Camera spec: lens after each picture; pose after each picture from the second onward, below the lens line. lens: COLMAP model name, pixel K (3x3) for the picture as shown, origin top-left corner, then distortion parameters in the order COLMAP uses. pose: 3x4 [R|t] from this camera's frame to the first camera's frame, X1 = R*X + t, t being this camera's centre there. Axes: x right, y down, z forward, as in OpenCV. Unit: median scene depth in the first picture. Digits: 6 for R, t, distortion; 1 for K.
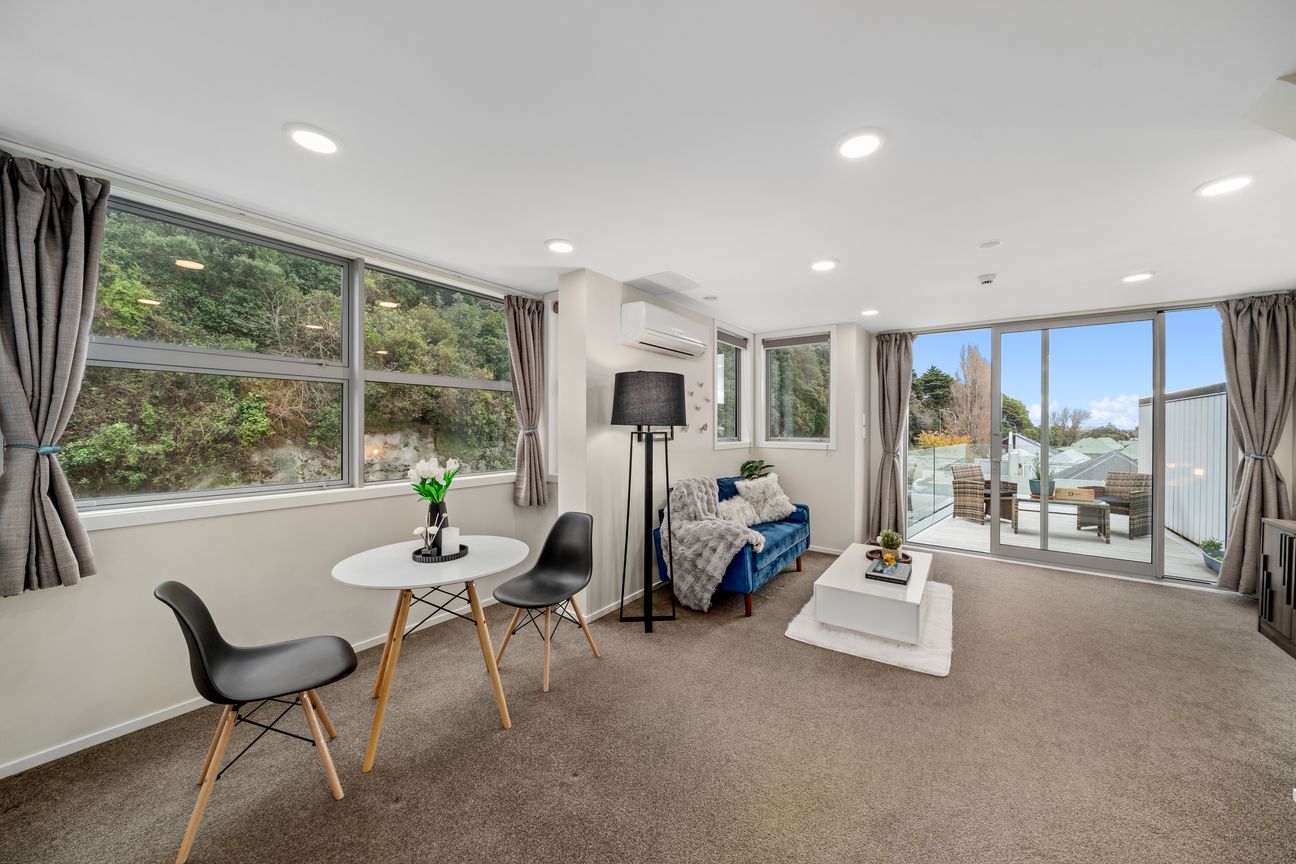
lens RADIAL K [[457.4, 0, 654.5], [0, 457.4, 427.0], [0, 0, 1]] dist [-0.001682, -0.000325]
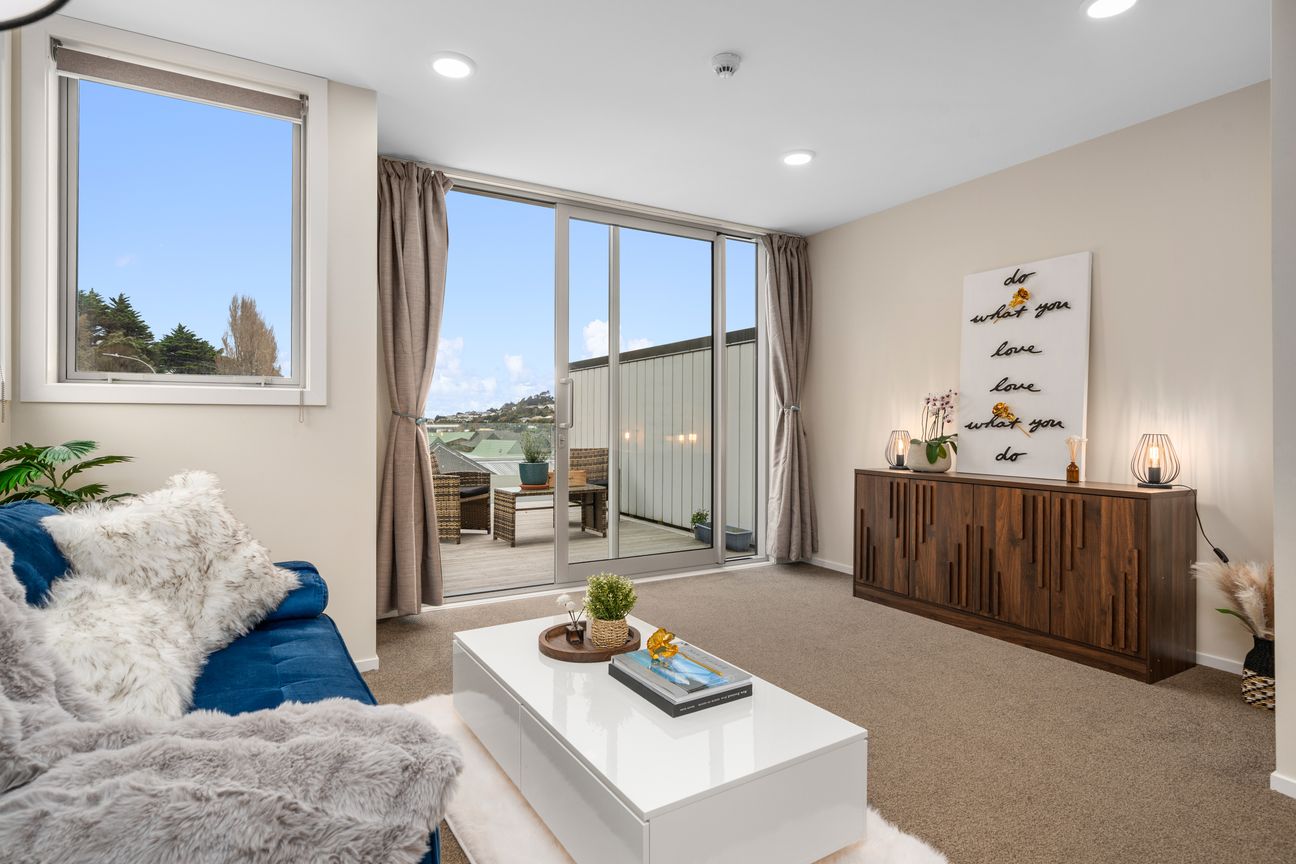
lens RADIAL K [[662.2, 0, 647.5], [0, 662.2, 423.0], [0, 0, 1]] dist [-0.000439, 0.000015]
pose [[0.379773, -0.000912, 0.925079, -0.020316], [0.001867, 0.999998, 0.000220, 0.073158], [-0.925078, 0.001644, 0.379774, 0.603776]]
